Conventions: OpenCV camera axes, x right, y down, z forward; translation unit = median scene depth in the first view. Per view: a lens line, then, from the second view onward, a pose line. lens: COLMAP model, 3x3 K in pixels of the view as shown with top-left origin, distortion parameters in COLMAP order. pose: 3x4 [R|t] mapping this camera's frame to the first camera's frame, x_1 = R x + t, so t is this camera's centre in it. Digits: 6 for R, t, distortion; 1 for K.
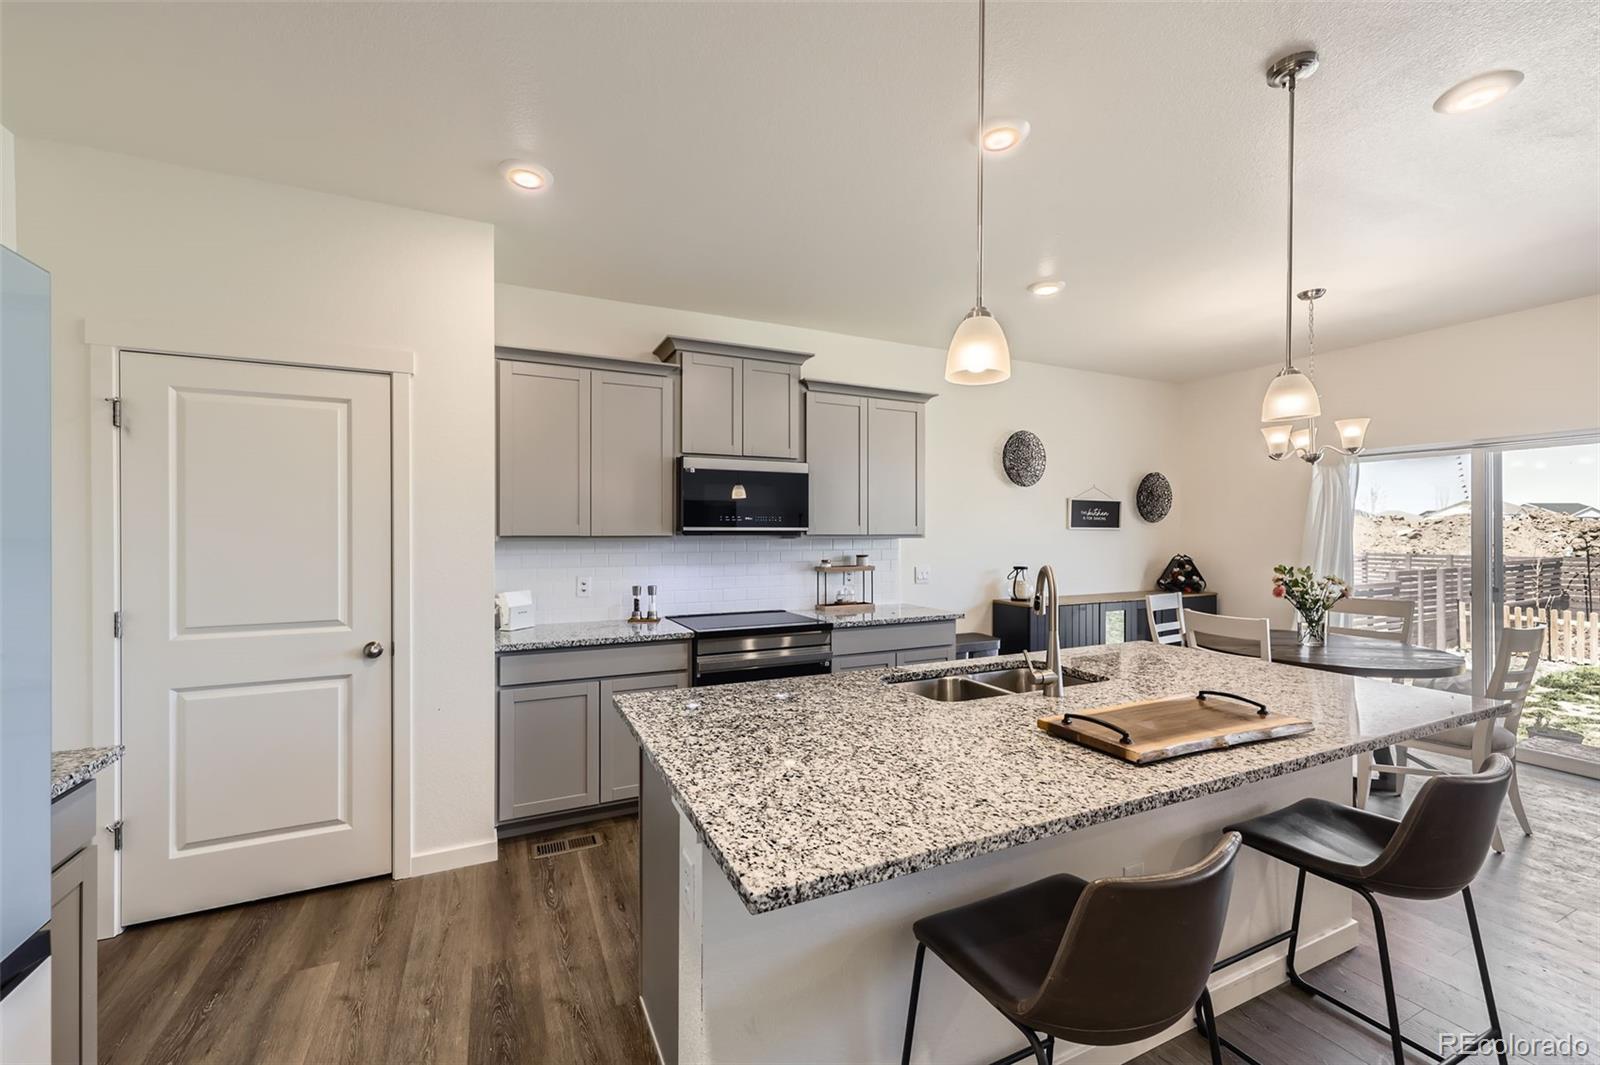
lens RADIAL K [[637.7, 0, 798.7], [0, 637.7, 535.7], [0, 0, 1]] dist [0.004531, -0.000678]
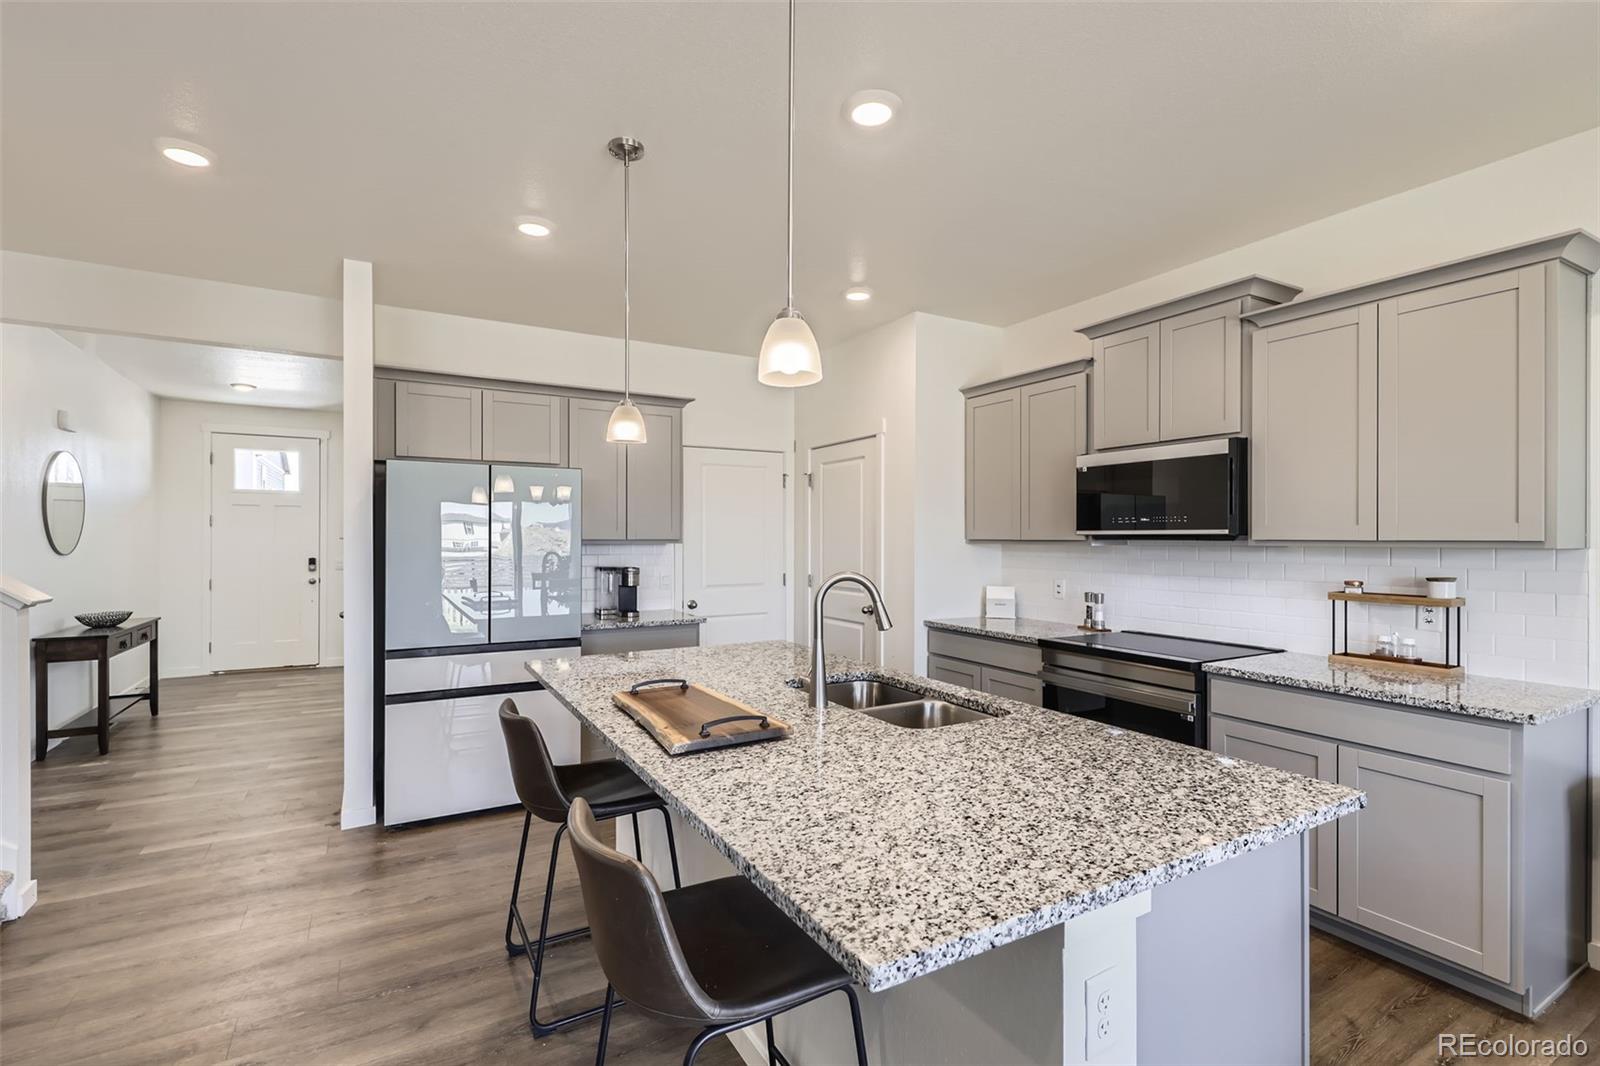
lens RADIAL K [[732.0, 0, 797.5], [0, 732.0, 534.6], [0, 0, 1]] dist [0.002423, 0.000184]
pose [[0.068485, -0.002219, -0.997650, 0.743120], [-0.005154, 0.999983, -0.002578, -0.002590], [0.997639, 0.005318, 0.068472, 0.442672]]
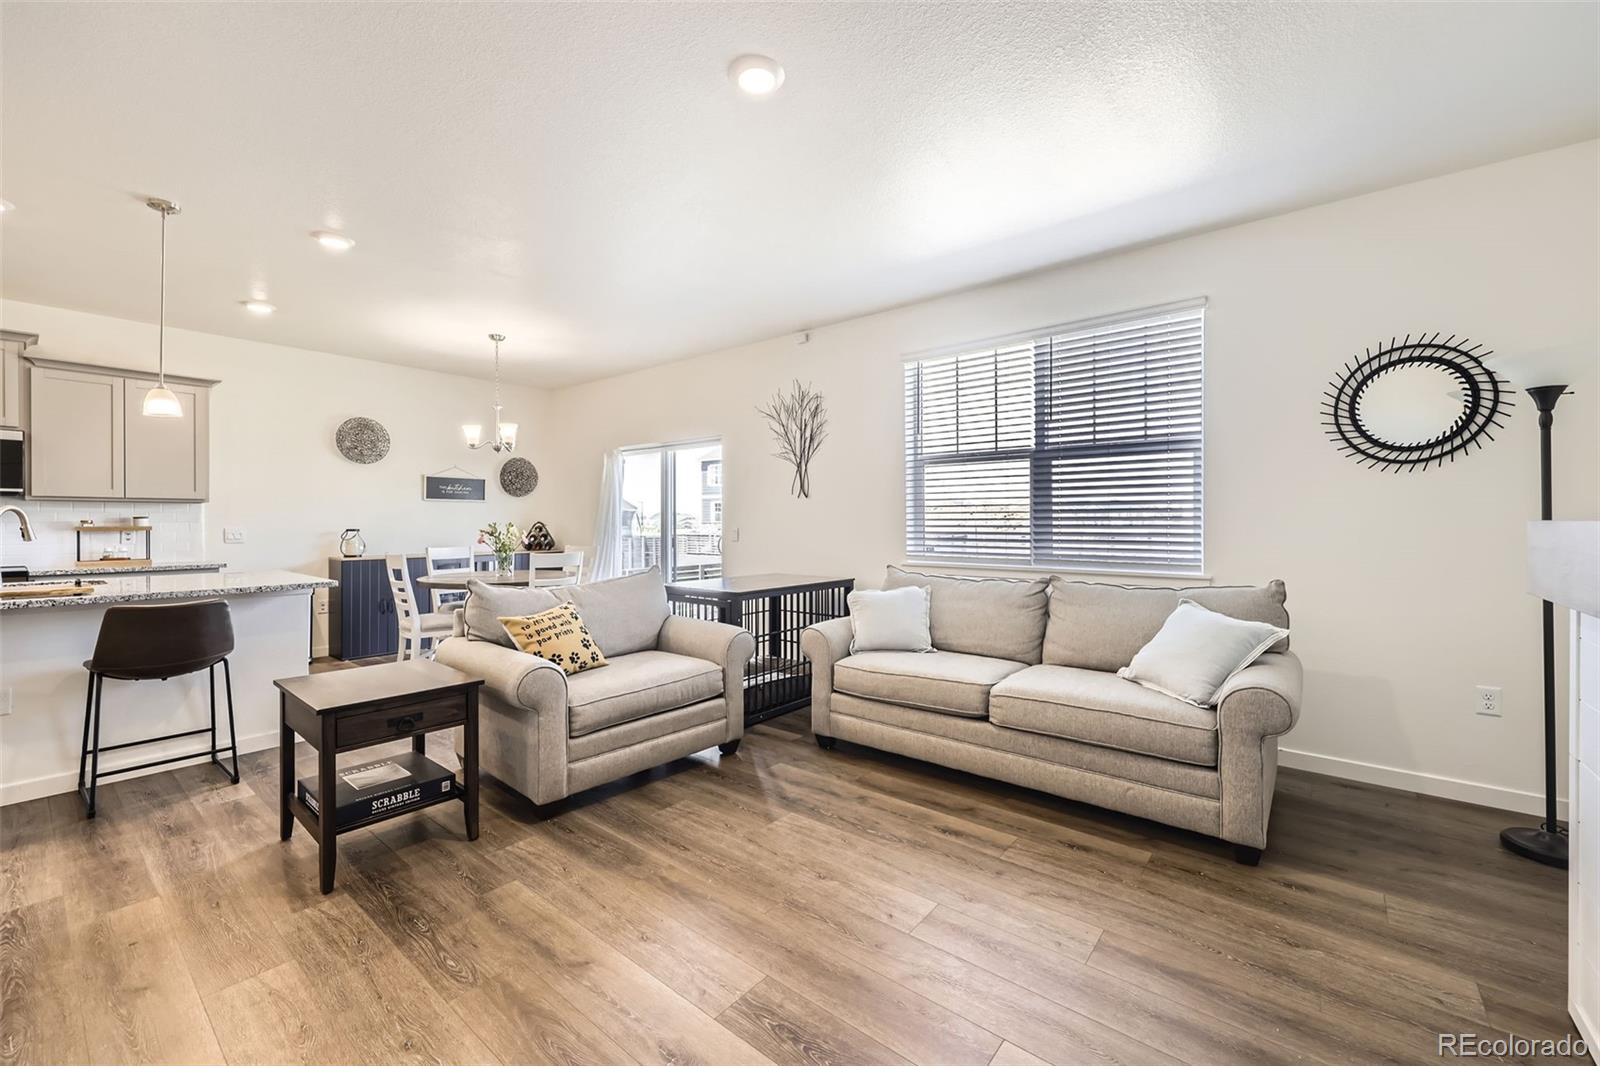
lens RADIAL K [[637.7, 0, 802.3], [0, 637.7, 524.3], [0, 0, 1]] dist [0.004531, -0.000678]
pose [[0.903169, -0.004430, 0.429262, 0.724132], [0.004052, 0.999990, 0.001793, 0.048898], [-0.429266, 0.000120, 0.903178, -0.567036]]
